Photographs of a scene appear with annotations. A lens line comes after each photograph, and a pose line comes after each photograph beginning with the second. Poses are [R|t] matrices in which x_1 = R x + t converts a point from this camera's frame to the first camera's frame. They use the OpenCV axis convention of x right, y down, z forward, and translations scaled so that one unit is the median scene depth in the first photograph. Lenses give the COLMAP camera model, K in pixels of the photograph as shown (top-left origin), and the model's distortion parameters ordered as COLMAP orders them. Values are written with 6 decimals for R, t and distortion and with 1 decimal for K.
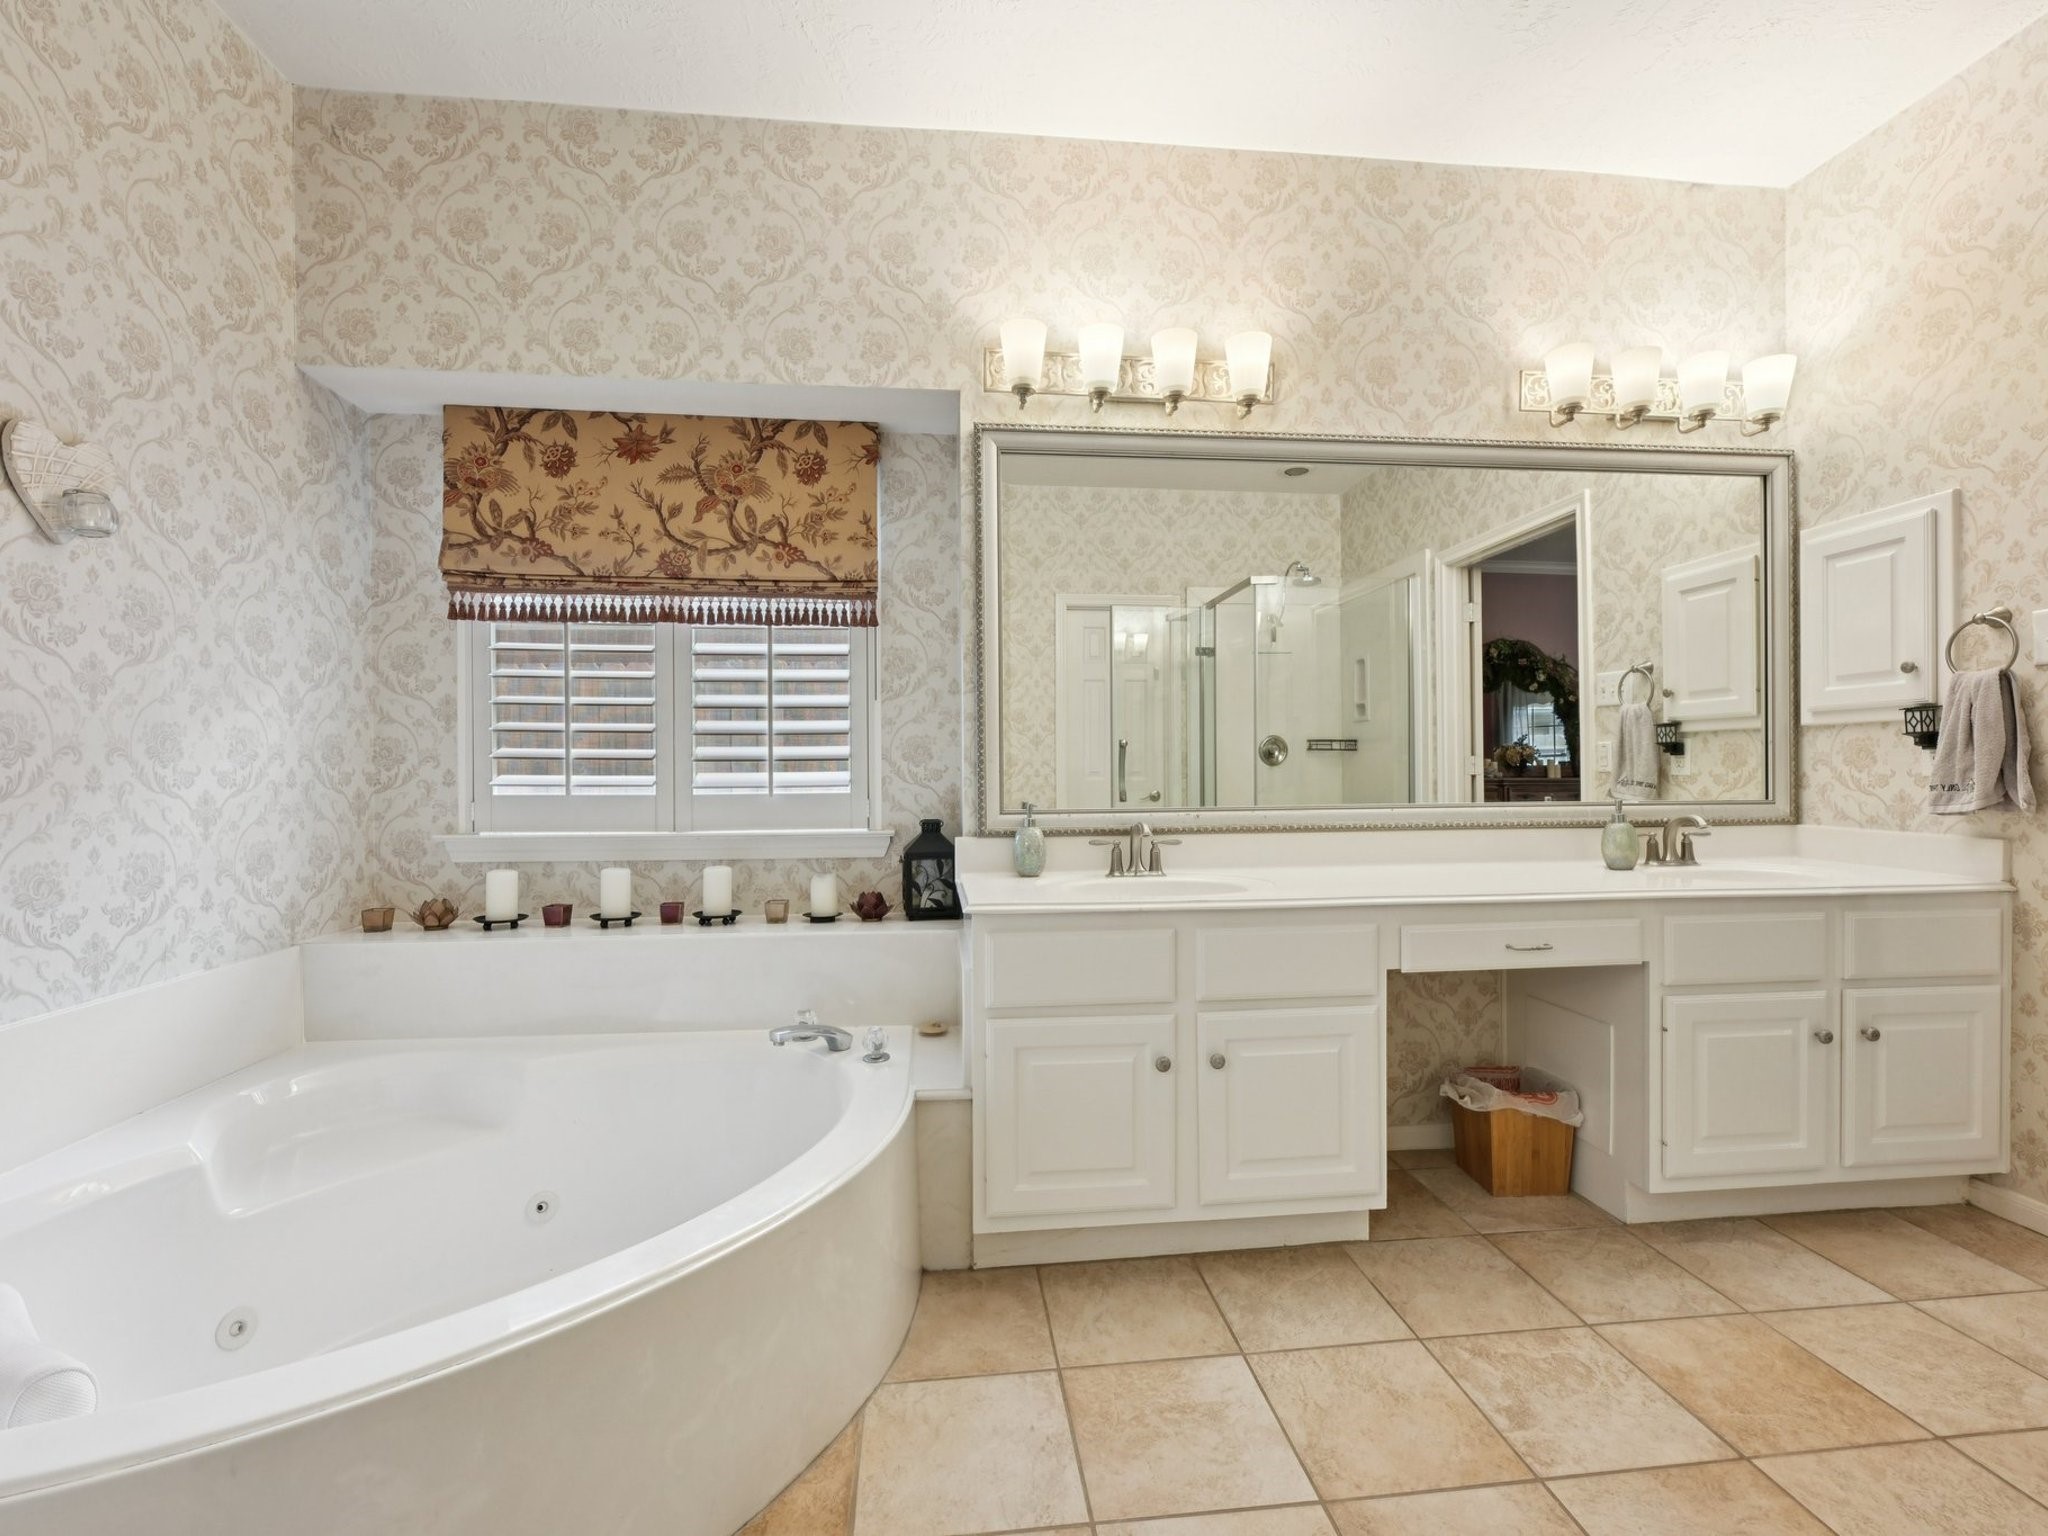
lens RADIAL K [[917.1, 0, 1022.0], [0, 917.1, 761.1], [0, 0, 1]] dist [0.000341, -0.000258]
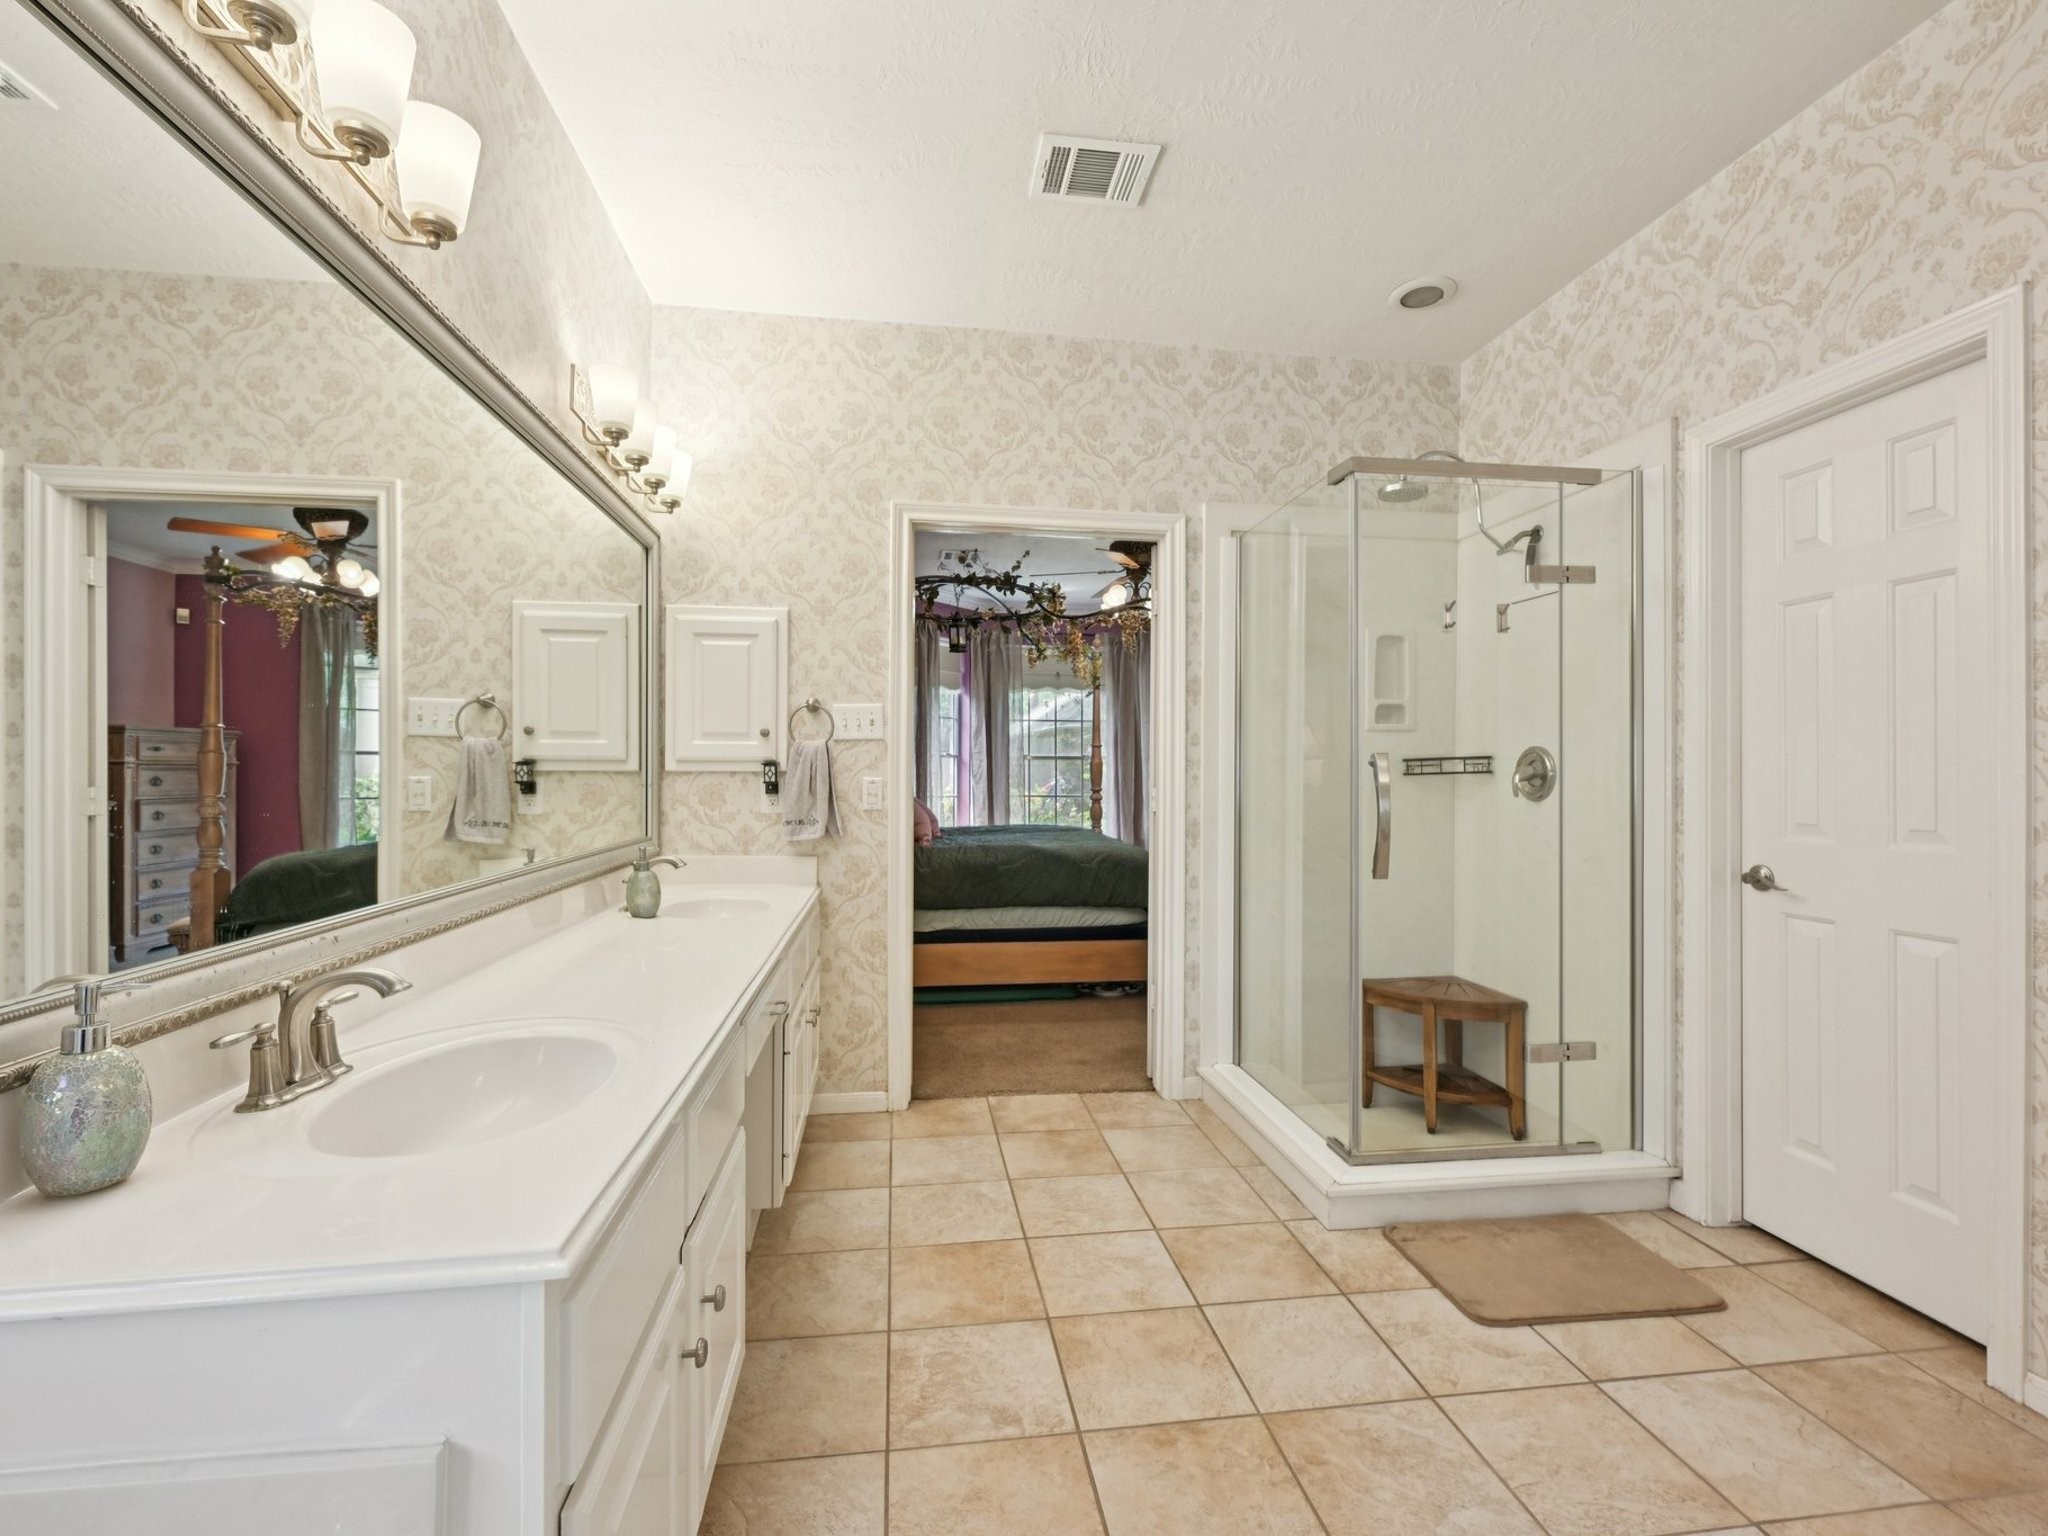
lens RADIAL K [[917.1, 0, 1022.0], [0, 917.1, 761.1], [0, 0, 1]] dist [0.000341, -0.000258]
pose [[-0.043681, 0.015744, 0.998921, -0.364365], [-0.015876, 0.999739, -0.016451, -0.042279], [-0.998919, -0.016578, -0.043420, 0.642450]]
